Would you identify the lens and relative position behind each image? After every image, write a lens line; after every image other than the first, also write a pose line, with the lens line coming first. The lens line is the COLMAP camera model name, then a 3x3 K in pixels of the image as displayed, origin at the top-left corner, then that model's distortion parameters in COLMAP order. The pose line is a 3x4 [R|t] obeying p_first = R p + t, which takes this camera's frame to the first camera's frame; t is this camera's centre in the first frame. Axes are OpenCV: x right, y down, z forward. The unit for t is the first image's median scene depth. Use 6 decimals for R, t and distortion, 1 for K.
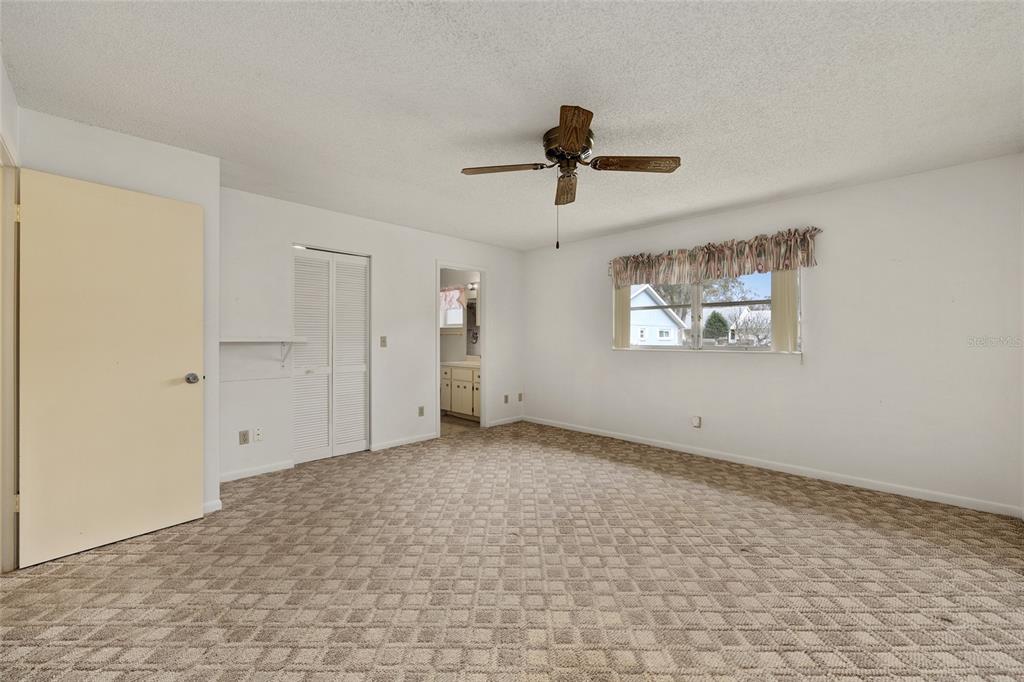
lens RADIAL K [[416.4, 0, 508.8], [0, 416.4, 334.3], [0, 0, 1]] dist [-0.005098, 0.000131]
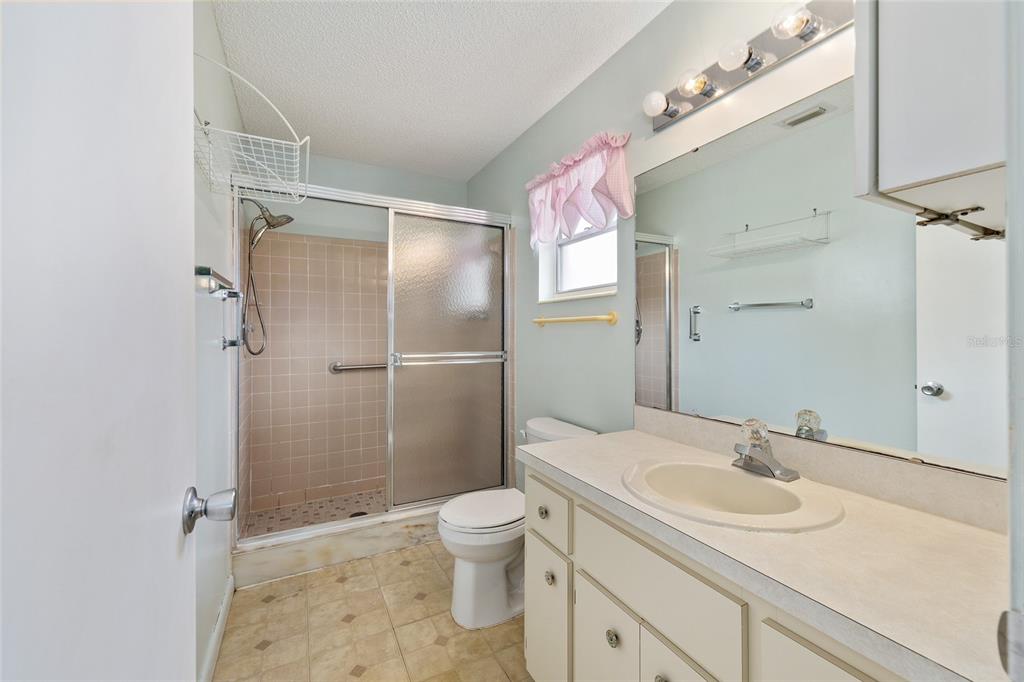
lens RADIAL K [[416.4, 0, 511.0], [0, 416.4, 338.3], [0, 0, 1]] dist [-0.005098, 0.000131]
pose [[0.953749, -0.005386, -0.300555, -0.095730], [0.008158, 0.999935, 0.007970, 0.008631], [0.300492, -0.010053, 0.953731, 0.723758]]
